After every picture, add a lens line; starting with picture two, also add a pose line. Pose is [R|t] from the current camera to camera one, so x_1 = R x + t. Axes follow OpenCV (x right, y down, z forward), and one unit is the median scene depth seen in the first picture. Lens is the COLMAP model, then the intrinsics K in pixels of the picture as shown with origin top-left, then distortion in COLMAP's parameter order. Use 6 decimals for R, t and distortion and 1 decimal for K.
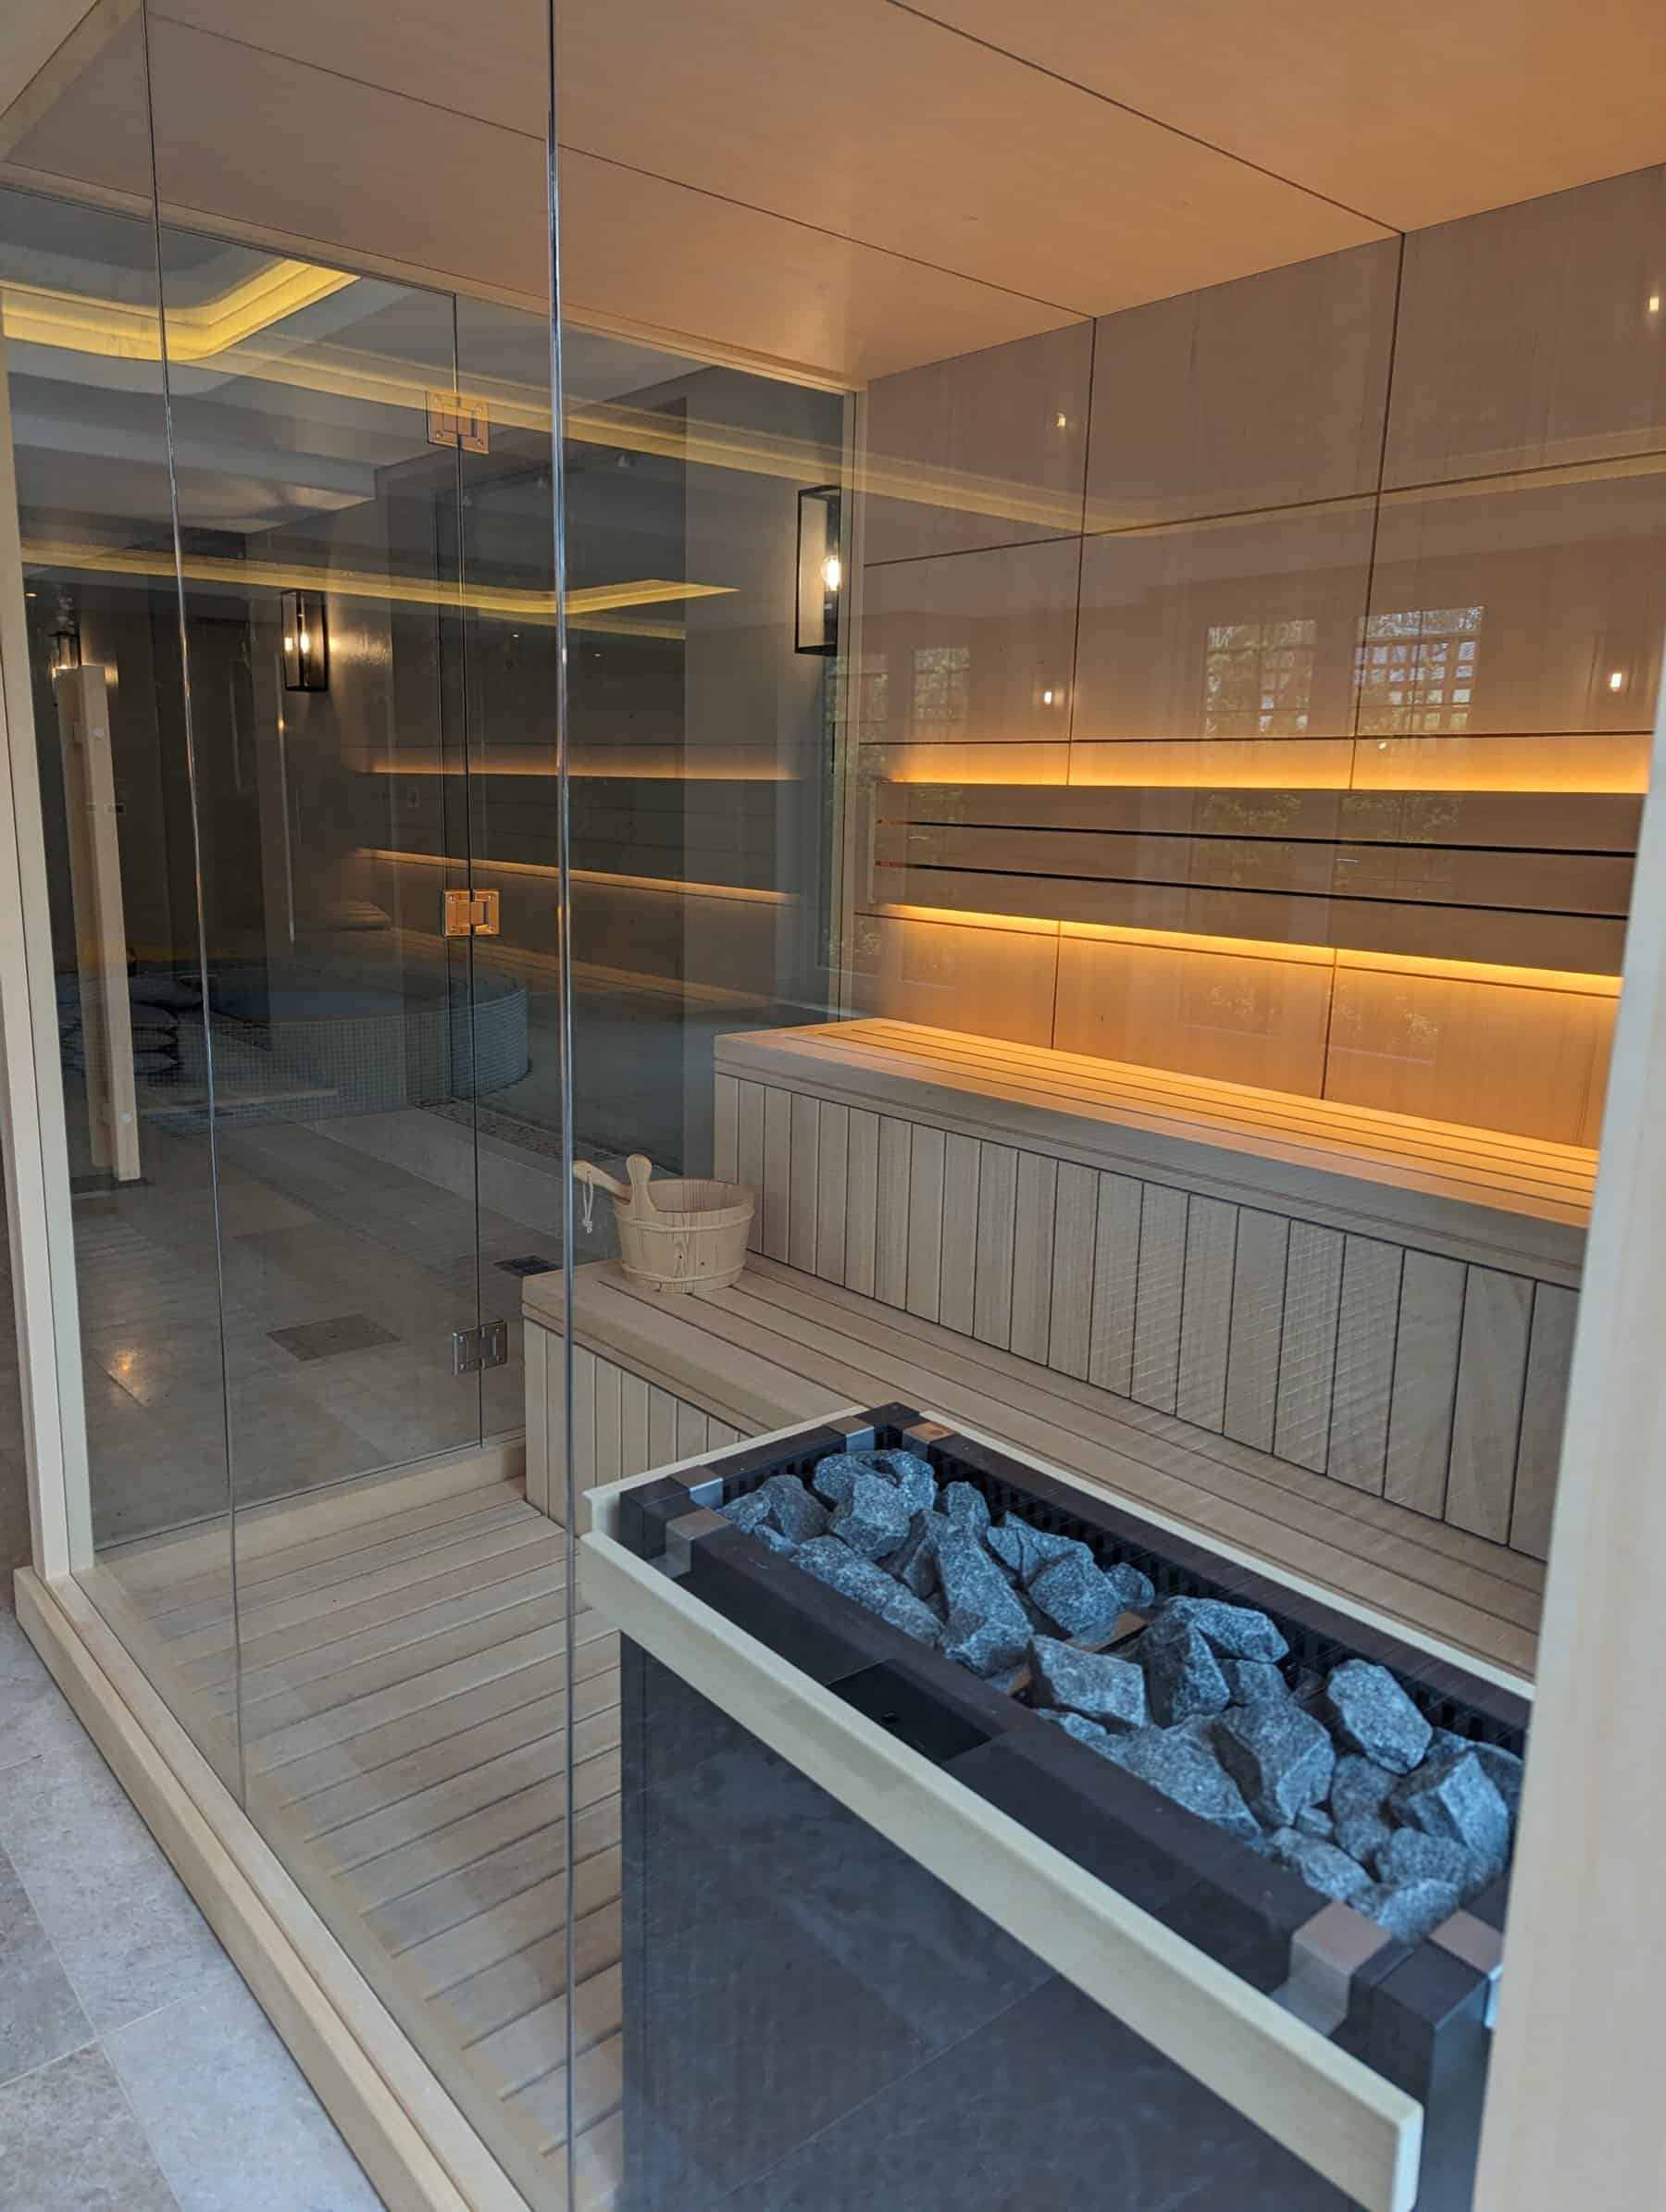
lens RADIAL K [[1557.0, 0, 833.0], [0, 1557.0, 1106.0], [0, 0, 1]] dist [0.017539, 0.000807]
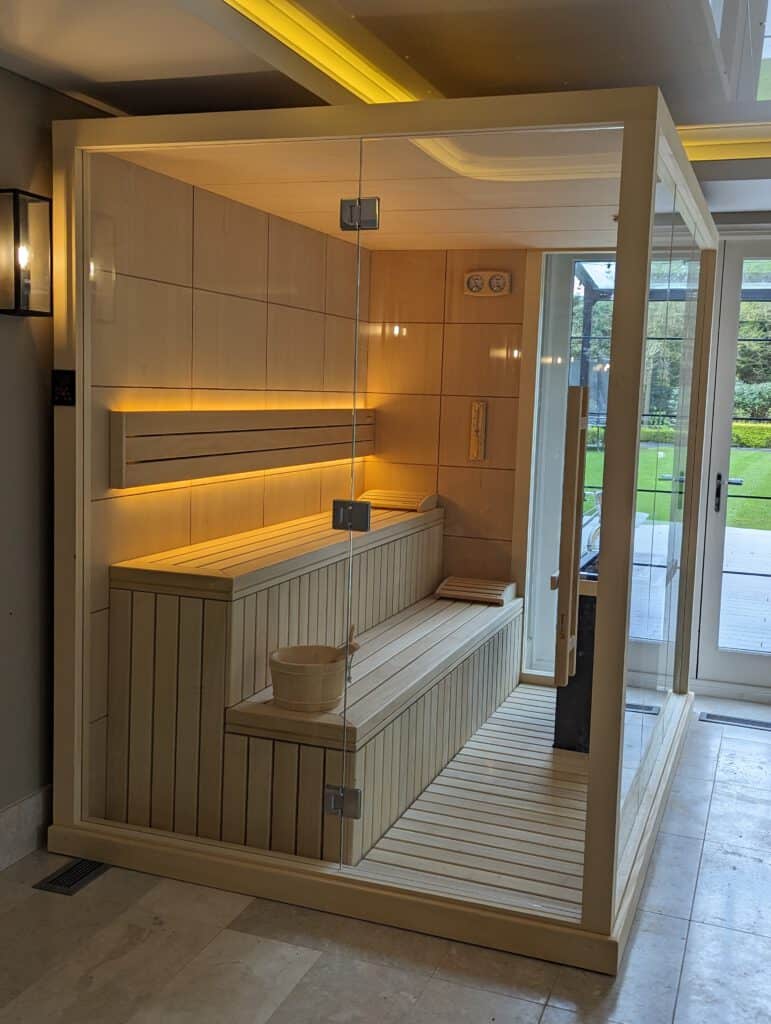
lens RADIAL K [[1063.8, 0, 388.9], [0, 1063.8, 498.5], [0, 0, 1]] dist [0.016746, 0.009837]
pose [[-0.490945, -0.121855, 0.862627, -1.102012], [0.136966, 0.967060, 0.214559, -0.341114], [-0.860357, 0.223487, -0.458083, 1.379164]]
